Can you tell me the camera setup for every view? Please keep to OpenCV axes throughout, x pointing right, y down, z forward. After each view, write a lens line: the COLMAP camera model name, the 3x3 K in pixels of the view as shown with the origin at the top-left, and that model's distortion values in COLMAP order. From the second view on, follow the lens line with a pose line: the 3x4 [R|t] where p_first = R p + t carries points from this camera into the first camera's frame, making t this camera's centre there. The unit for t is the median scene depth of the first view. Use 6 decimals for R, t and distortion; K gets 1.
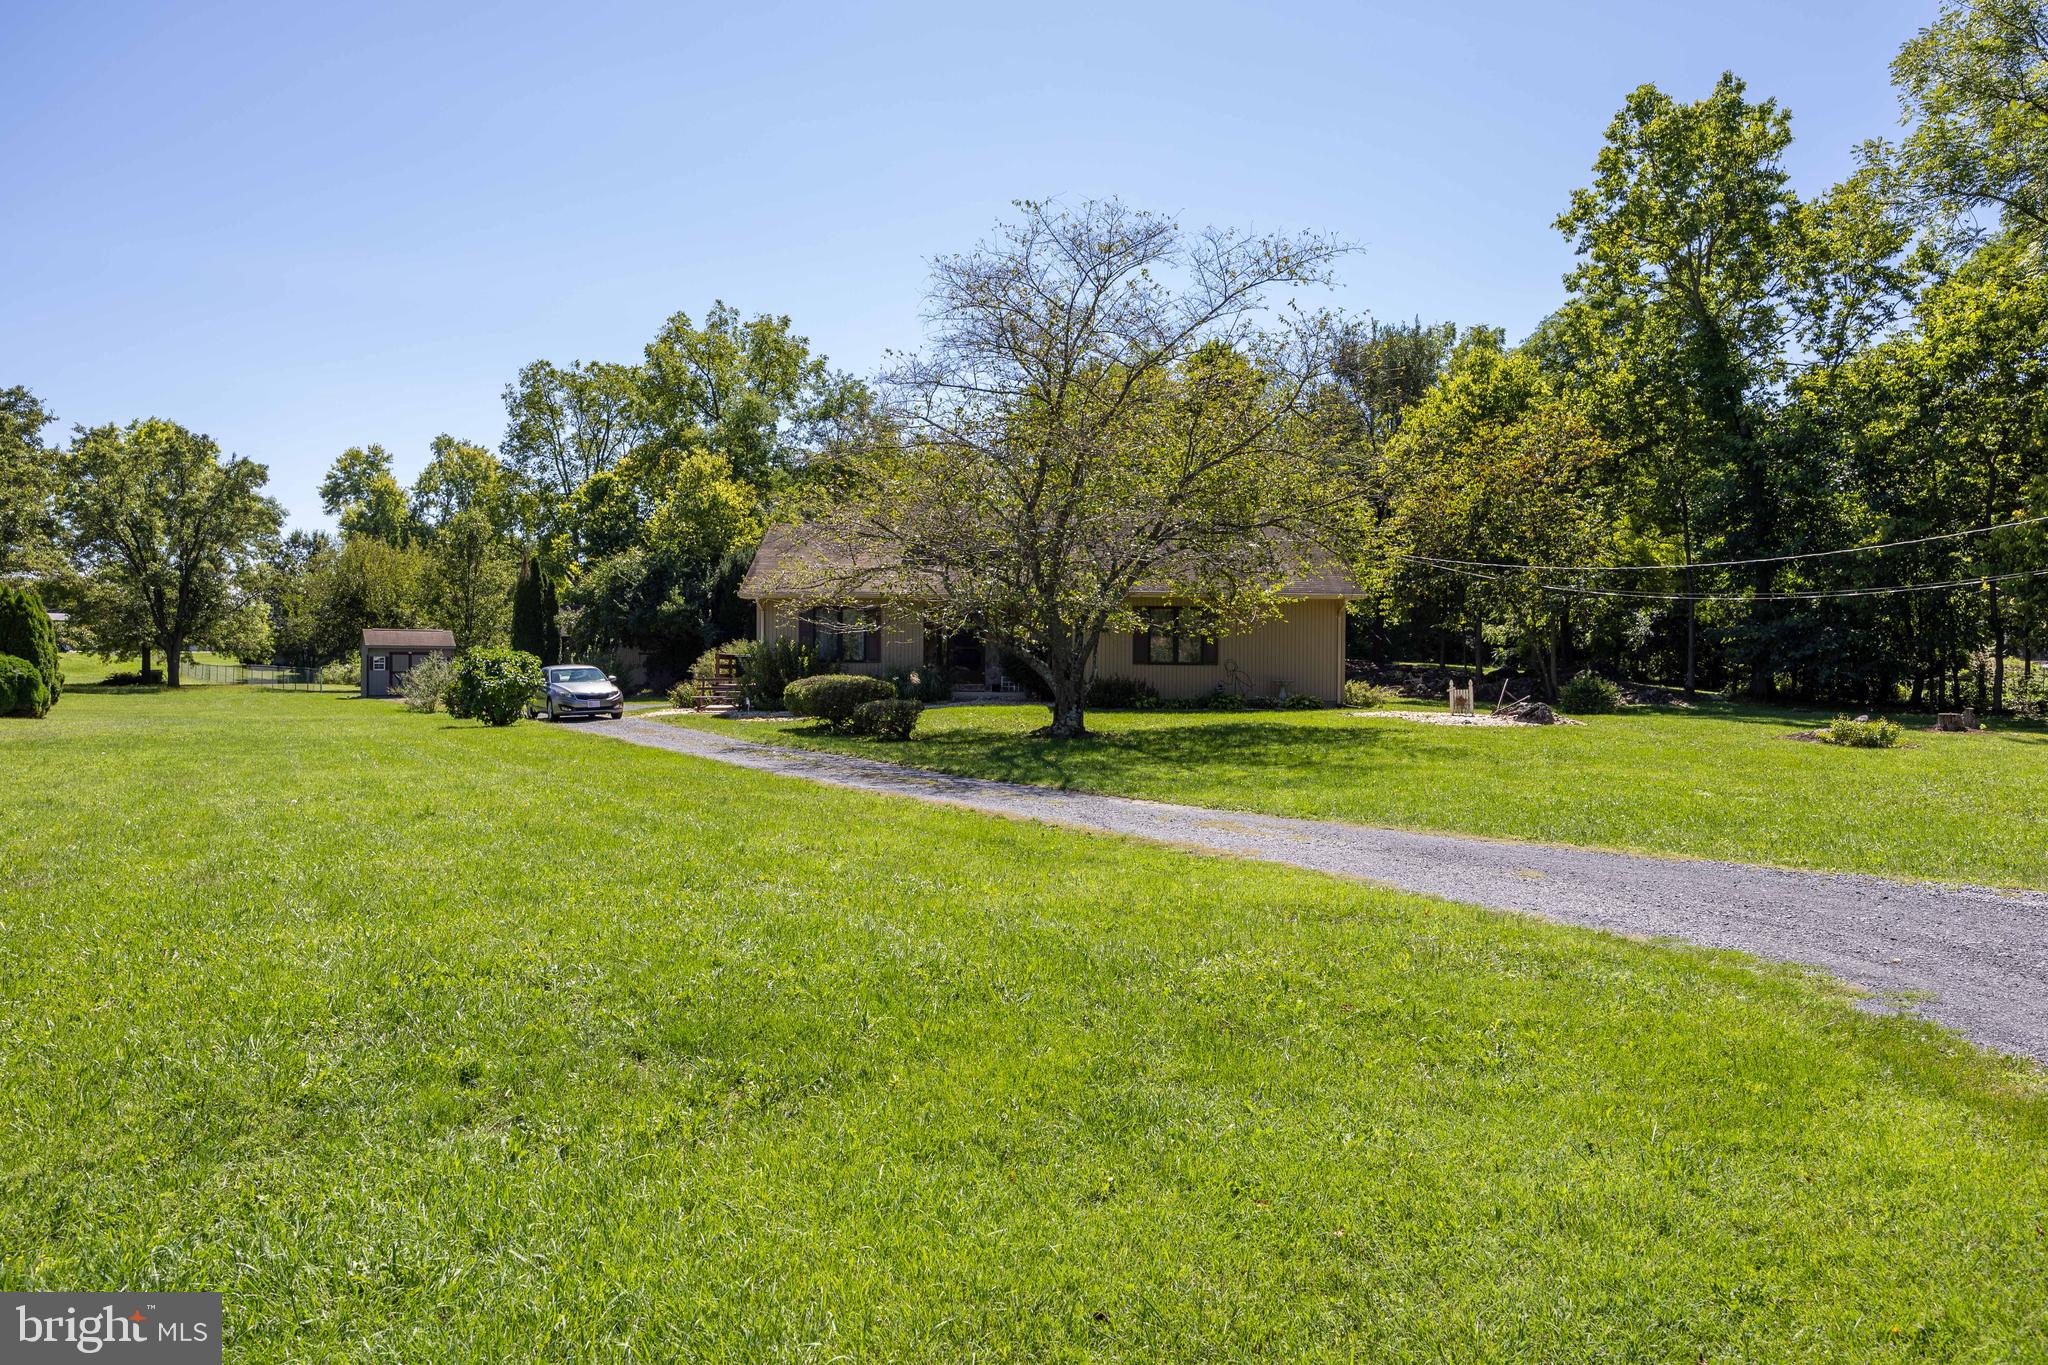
lens RADIAL K [[1503.0, 0, 1024.0], [0, 1503.0, 682.5], [0, 0, 1]] dist [-0.001244, -0.000151]
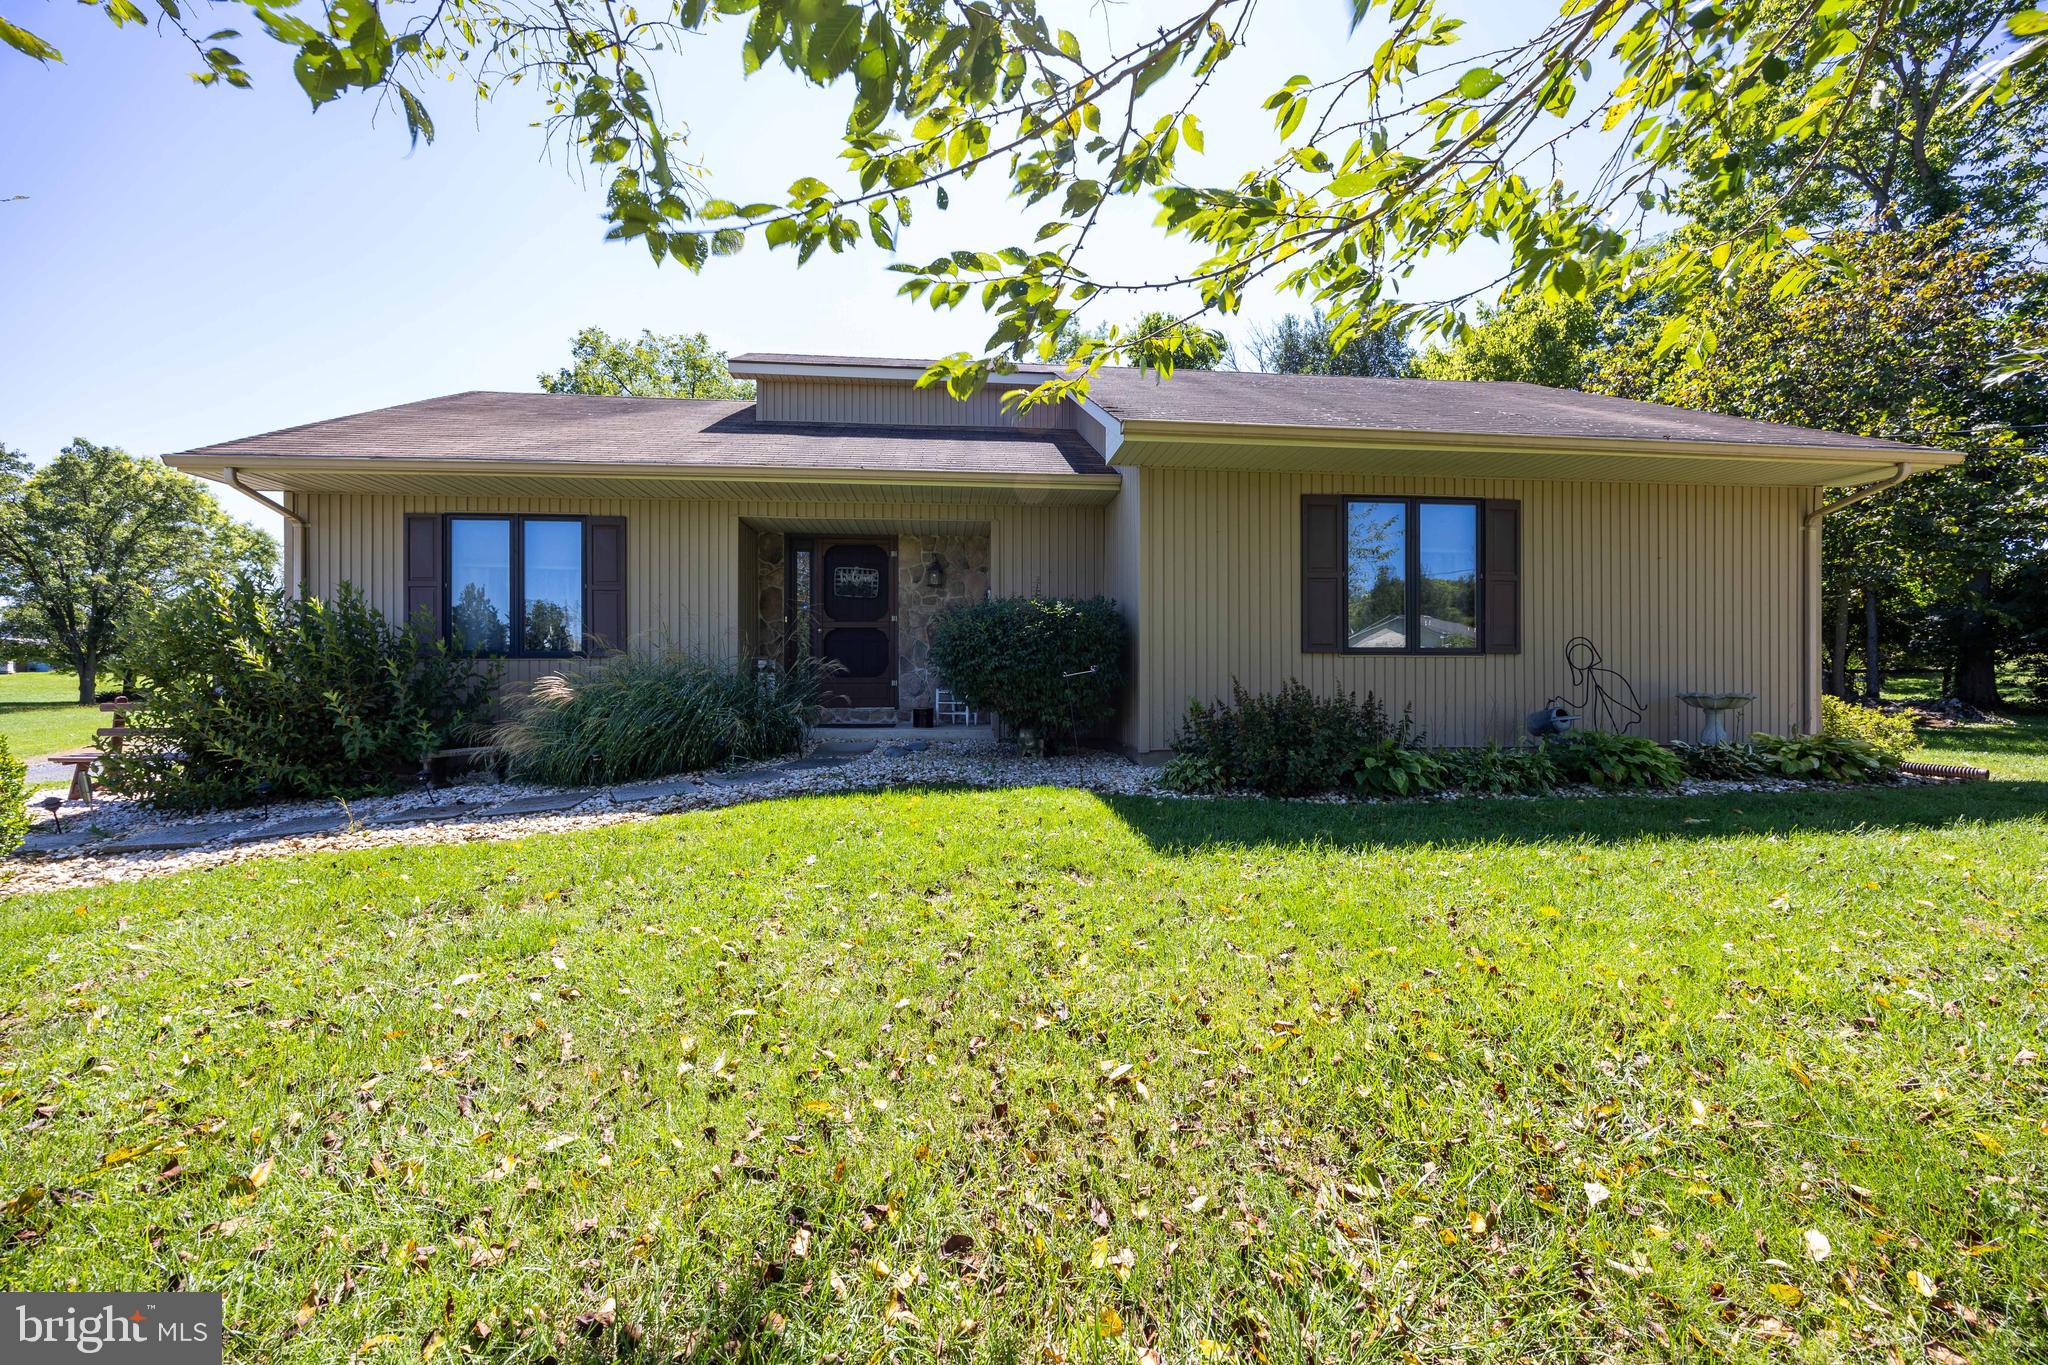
lens RADIAL K [[811.3, 0, 1024.0], [0, 811.3, 682.5], [0, 0, 1]] dist [-0.001485, -0.000205]
pose [[0.995957, -0.011350, 0.089107, -0.010997], [0.011936, 0.999910, -0.006048, -0.004417], [-0.089030, 0.007087, 0.996004, 0.783509]]
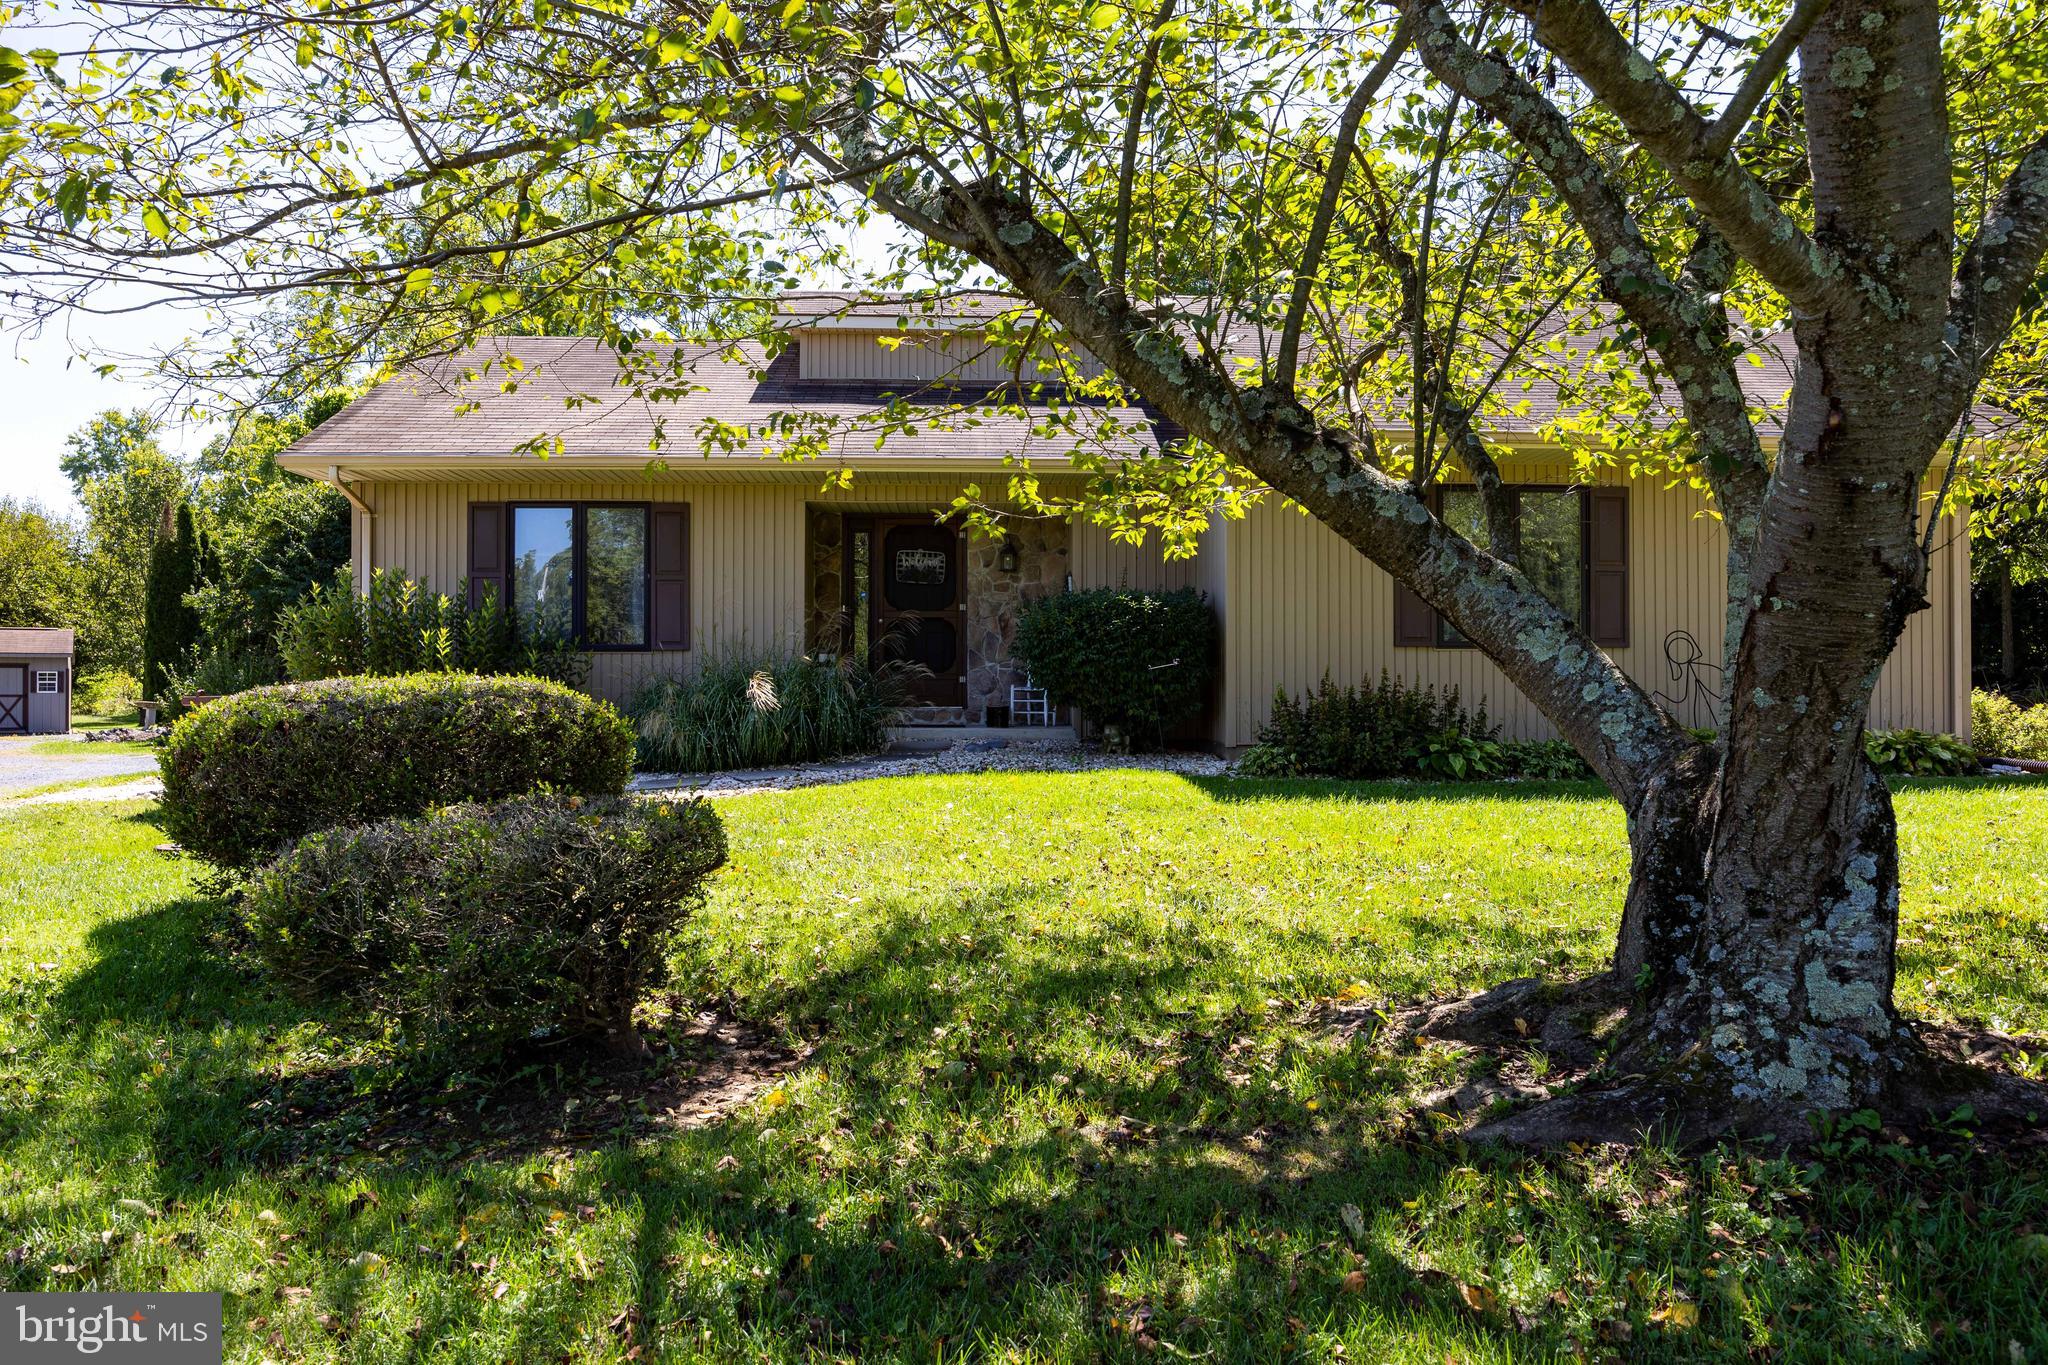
lens RADIAL K [[1503.0, 0, 1024.0], [0, 1503.0, 682.5], [0, 0, 1]] dist [-0.001244, -0.000151]
pose [[0.999014, -0.009462, 0.043373, -0.028468], [0.010084, 0.999849, -0.014136, 0.000415], [-0.043233, 0.014560, 0.998959, 0.630461]]
